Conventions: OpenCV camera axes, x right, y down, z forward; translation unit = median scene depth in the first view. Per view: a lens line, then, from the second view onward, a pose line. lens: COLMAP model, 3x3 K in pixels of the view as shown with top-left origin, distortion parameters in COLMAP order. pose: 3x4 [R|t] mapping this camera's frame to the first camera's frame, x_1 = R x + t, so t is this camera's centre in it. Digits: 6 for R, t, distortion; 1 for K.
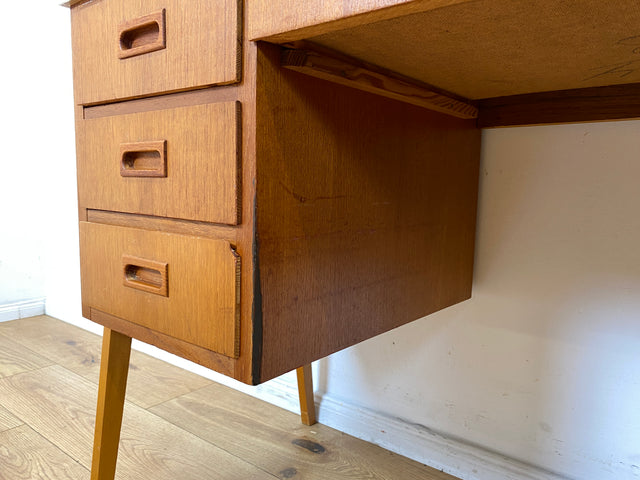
lens RADIAL K [[488.5, 0, 319.4], [0, 488.5, 246.3], [0, 0, 1]] dist [0.004392, -0.001641]
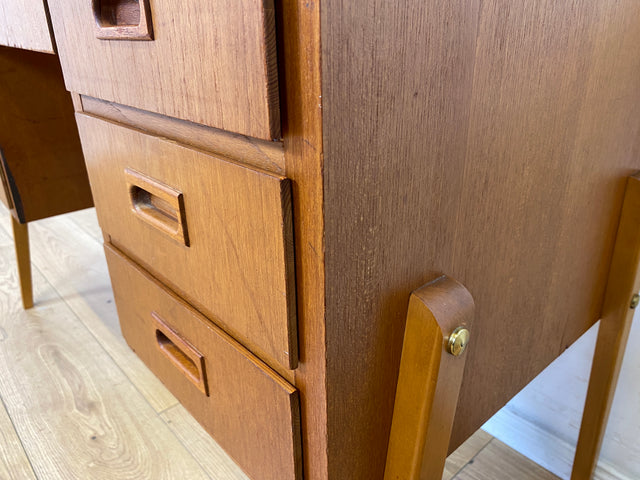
lens RADIAL K [[495.6, 0, 322.3], [0, 495.6, 240.4], [0, 0, 1]] dist [0.009669, -0.012129]
pose [[0.985261, 0.044955, -0.165042, 1.047278], [0.005748, 0.955601, 0.294608, -0.169207], [0.170959, -0.291215, 0.941258, -0.498494]]
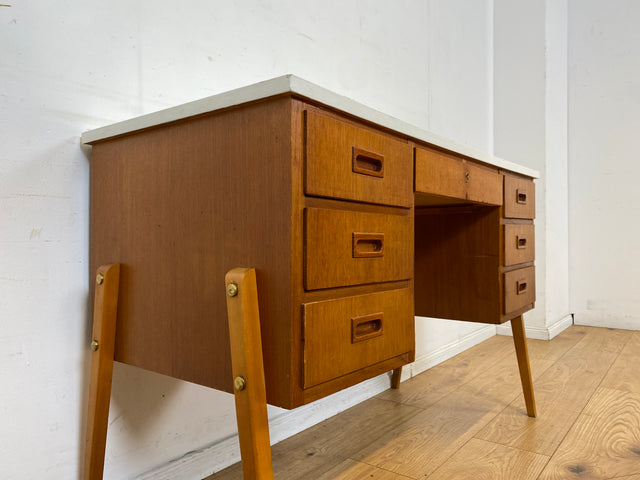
lens RADIAL K [[490.8, 0, 328.4], [0, 490.8, 238.8], [0, 0, 1]] dist [0.021184, -0.010862]
pose [[-0.028273, -0.016403, 0.999466, -1.592779], [0.122889, 0.992224, 0.019760, -0.212322], [-0.992018, 0.123382, -0.026037, 1.022801]]
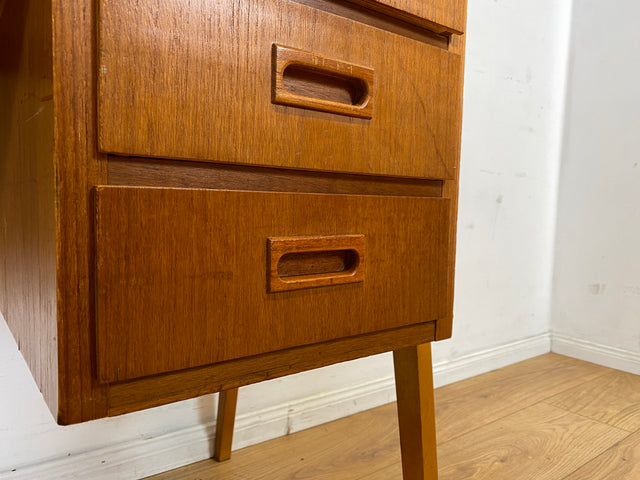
lens RADIAL K [[492.1, 0, 327.2], [0, 492.1, 238.1], [0, 0, 1]] dist [-0.000364, -0.001426]
pose [[0.234879, -0.067032, 0.969711, 0.162296], [0.082828, 0.995371, 0.048744, 0.119288], [-0.968489, 0.068870, 0.239344, -0.091763]]
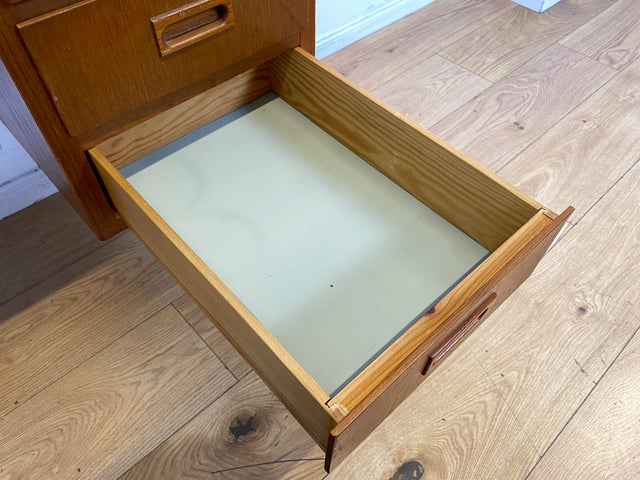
lens RADIAL K [[488.1, 0, 318.7], [0, 488.1, 242.6], [0, 0, 1]] dist [0.005865, -0.001981]
pose [[0.152287, -0.786614, 0.598370, 0.021955], [0.102105, 0.614714, 0.782113, -0.421736], [-0.983048, -0.058009, 0.173930, -0.322747]]
